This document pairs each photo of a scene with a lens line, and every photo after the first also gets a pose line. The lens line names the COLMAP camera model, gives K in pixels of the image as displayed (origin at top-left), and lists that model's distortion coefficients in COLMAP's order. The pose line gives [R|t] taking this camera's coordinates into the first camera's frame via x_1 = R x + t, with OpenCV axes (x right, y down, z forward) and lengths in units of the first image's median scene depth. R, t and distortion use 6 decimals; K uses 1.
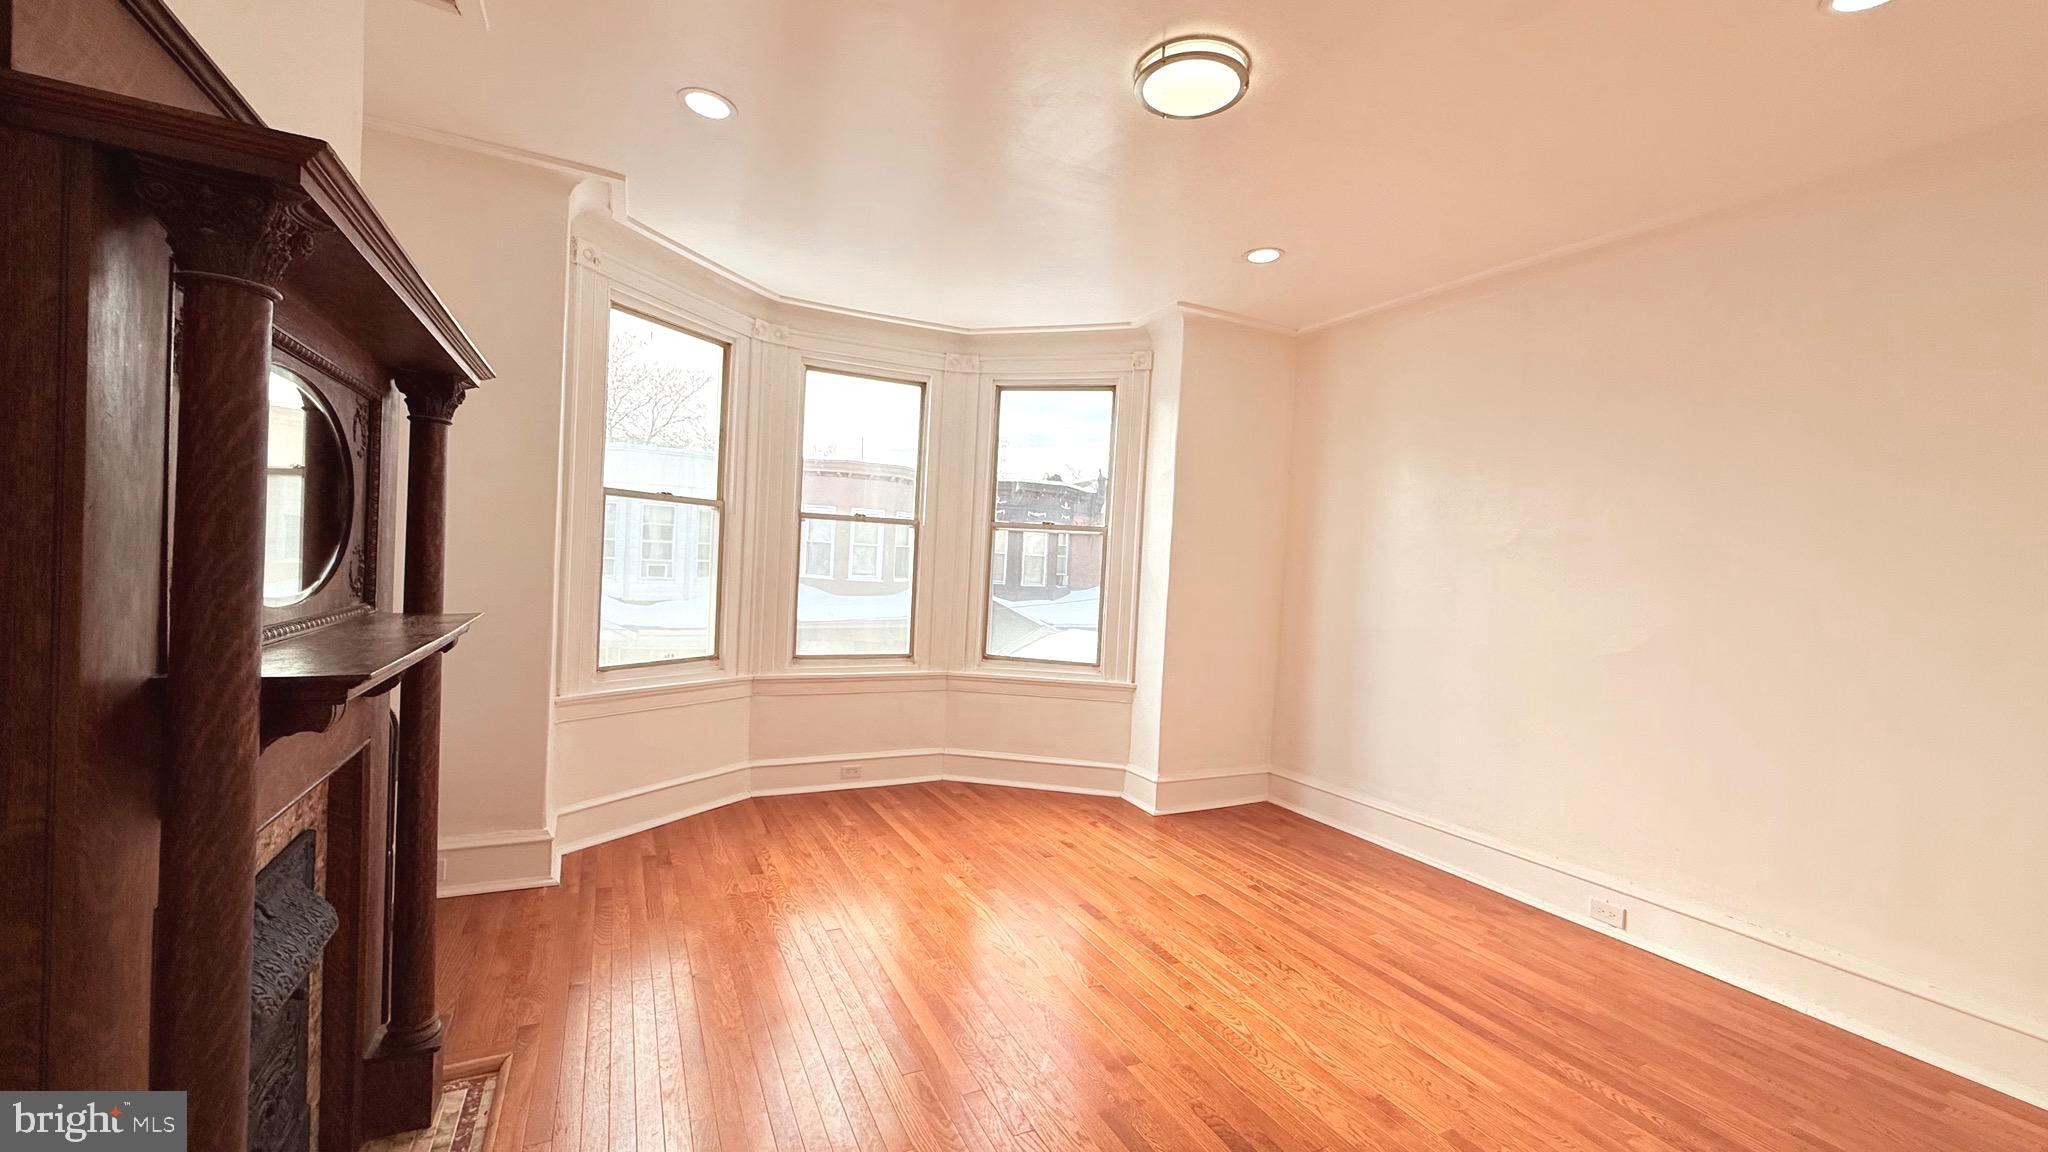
lens RADIAL K [[820.3, 0, 1020.7], [0, 820.3, 575.3], [0, 0, 1]] dist [0.001852, -0.000347]
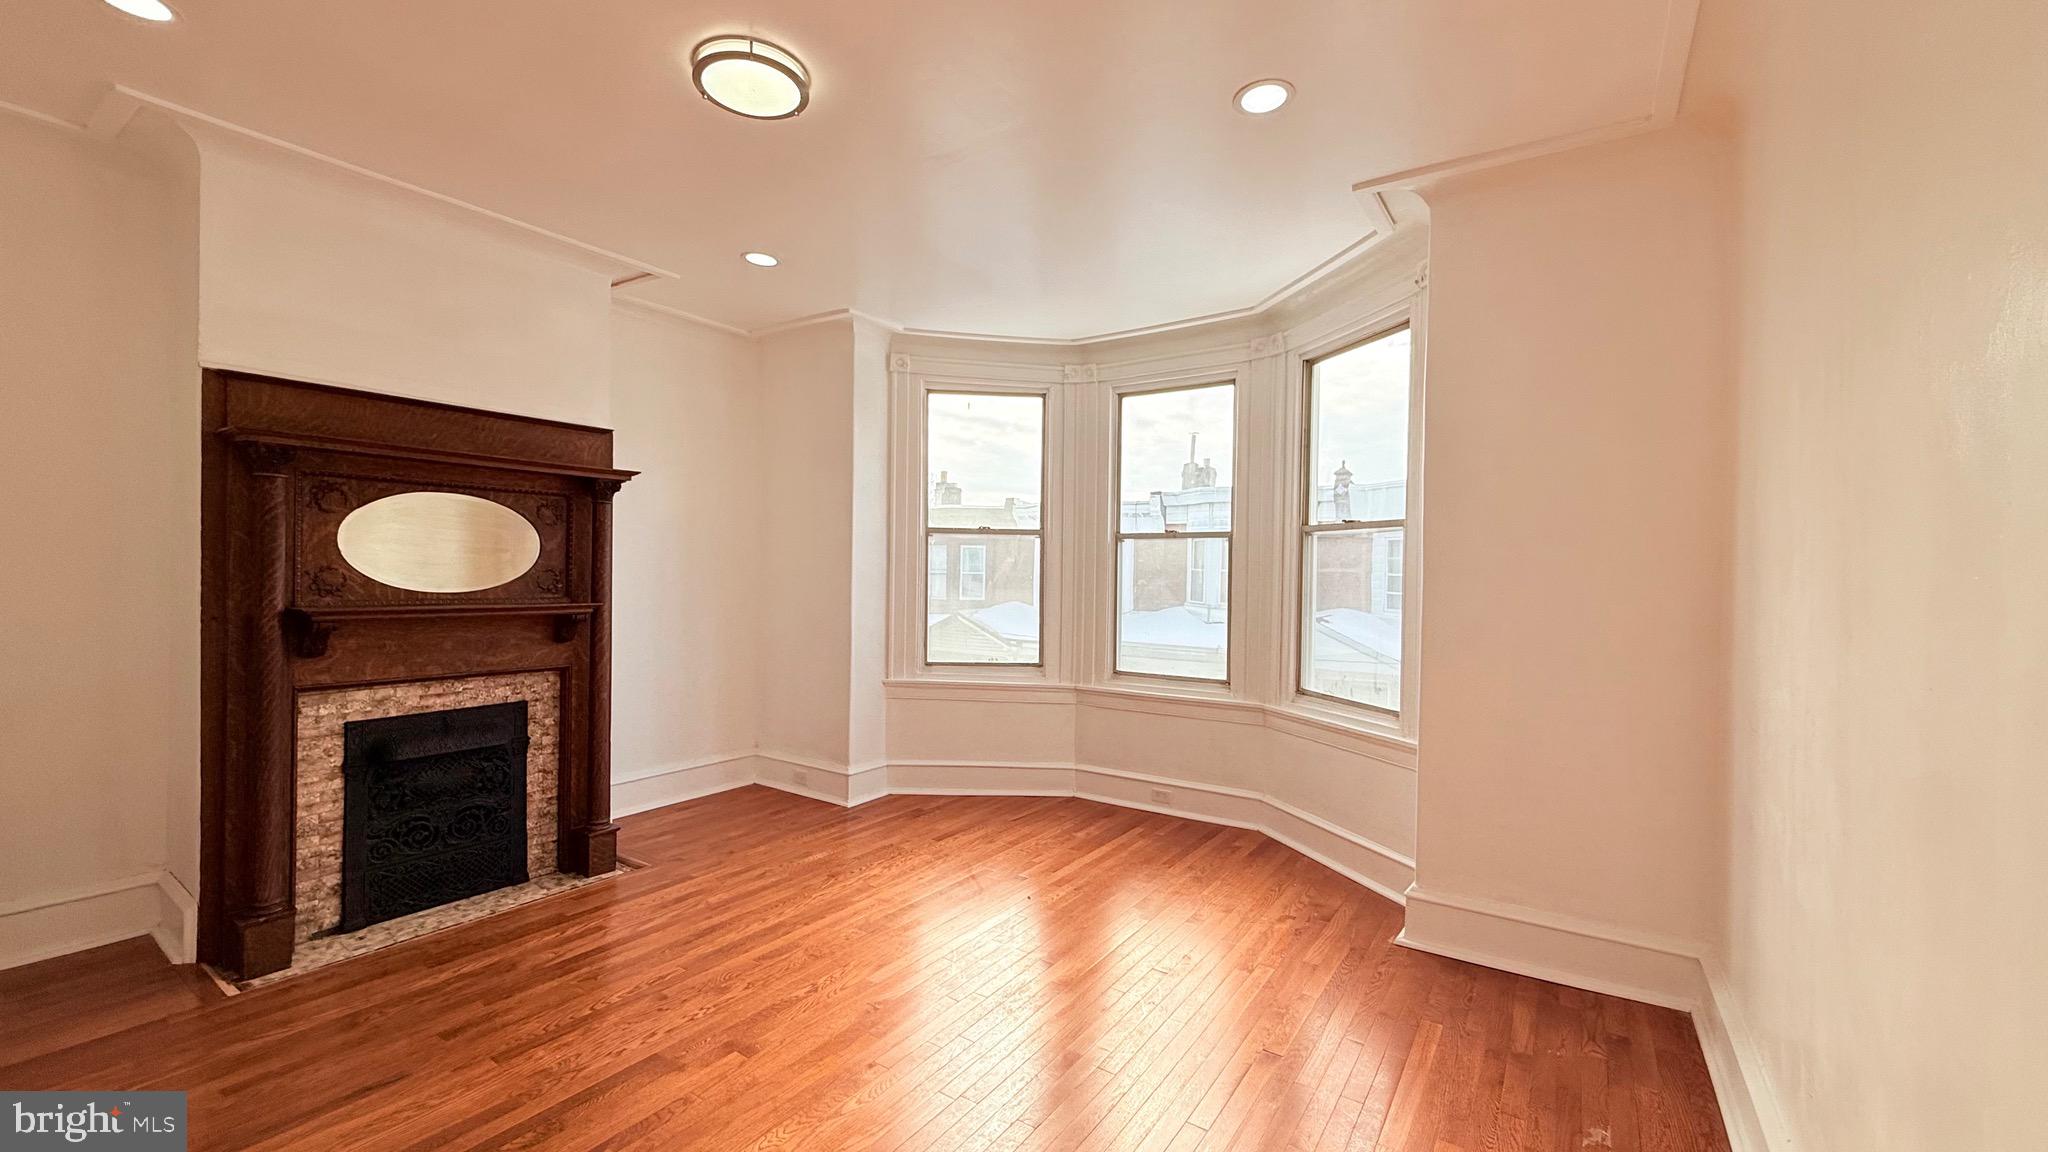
lens RADIAL K [[820.3, 0, 1018.8], [0, 820.3, 575.8], [0, 0, 1]] dist [0.001852, -0.000347]
pose [[0.485005, -0.037719, -0.873697, 0.614262], [-0.006877, 0.998874, -0.046941, 0.028030], [0.874484, 0.028775, 0.484200, 0.403585]]
